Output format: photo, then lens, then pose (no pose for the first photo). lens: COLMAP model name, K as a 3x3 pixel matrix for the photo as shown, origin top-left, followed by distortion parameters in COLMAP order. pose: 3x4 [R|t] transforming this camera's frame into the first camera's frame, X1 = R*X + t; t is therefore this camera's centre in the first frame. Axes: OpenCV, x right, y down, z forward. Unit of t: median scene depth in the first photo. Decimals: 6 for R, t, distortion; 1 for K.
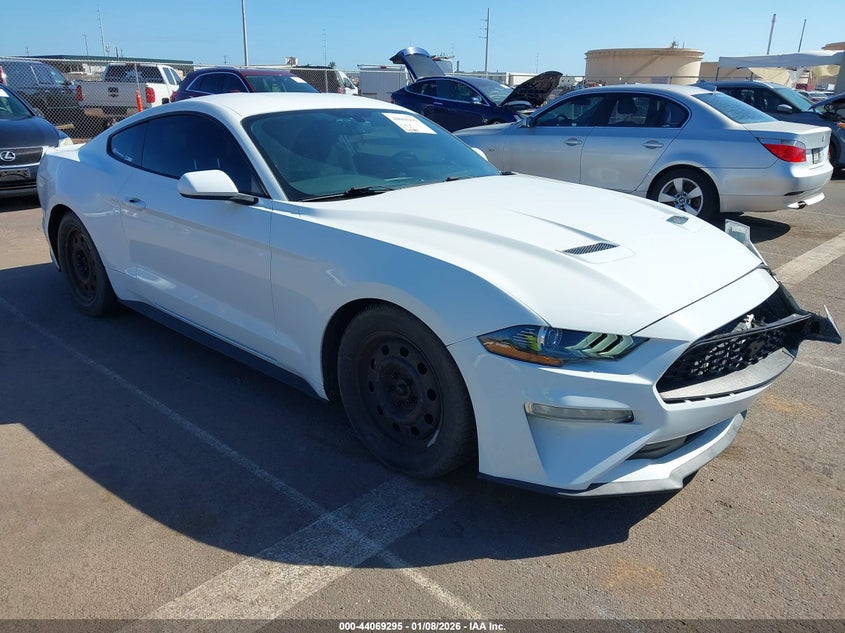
lens RADIAL K [[682.2, 0, 417.0], [0, 682.2, 312.7], [0, 0, 1]] dist [0.023045, -0.018299]
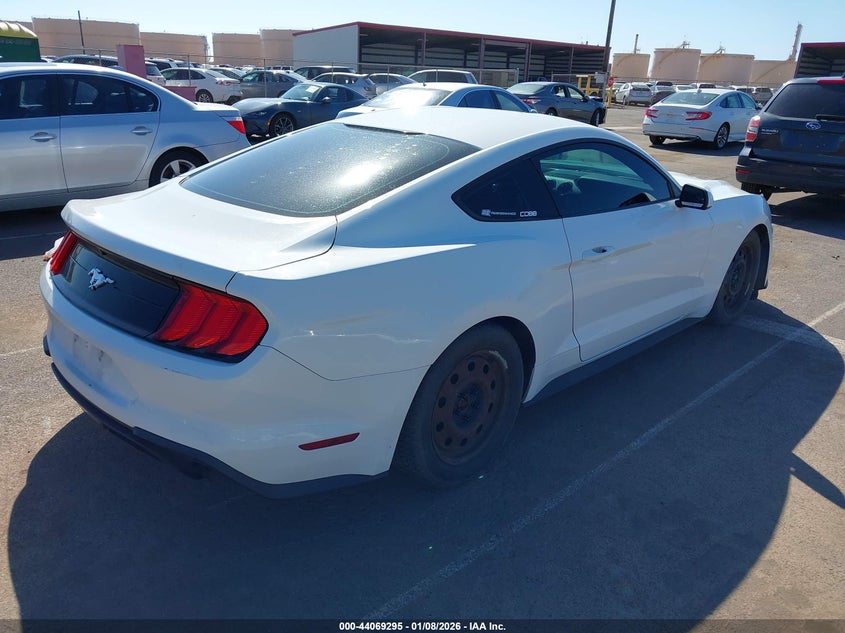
lens RADIAL K [[682.2, 0, 419.8], [0, 682.2, 319.3], [0, 0, 1]] dist [0.023045, -0.018299]
pose [[0.004080, -0.352066, 0.935966, -0.660693], [0.274397, 0.900442, 0.337507, -0.233635], [-0.961608, 0.255450, 0.100280, 0.624626]]
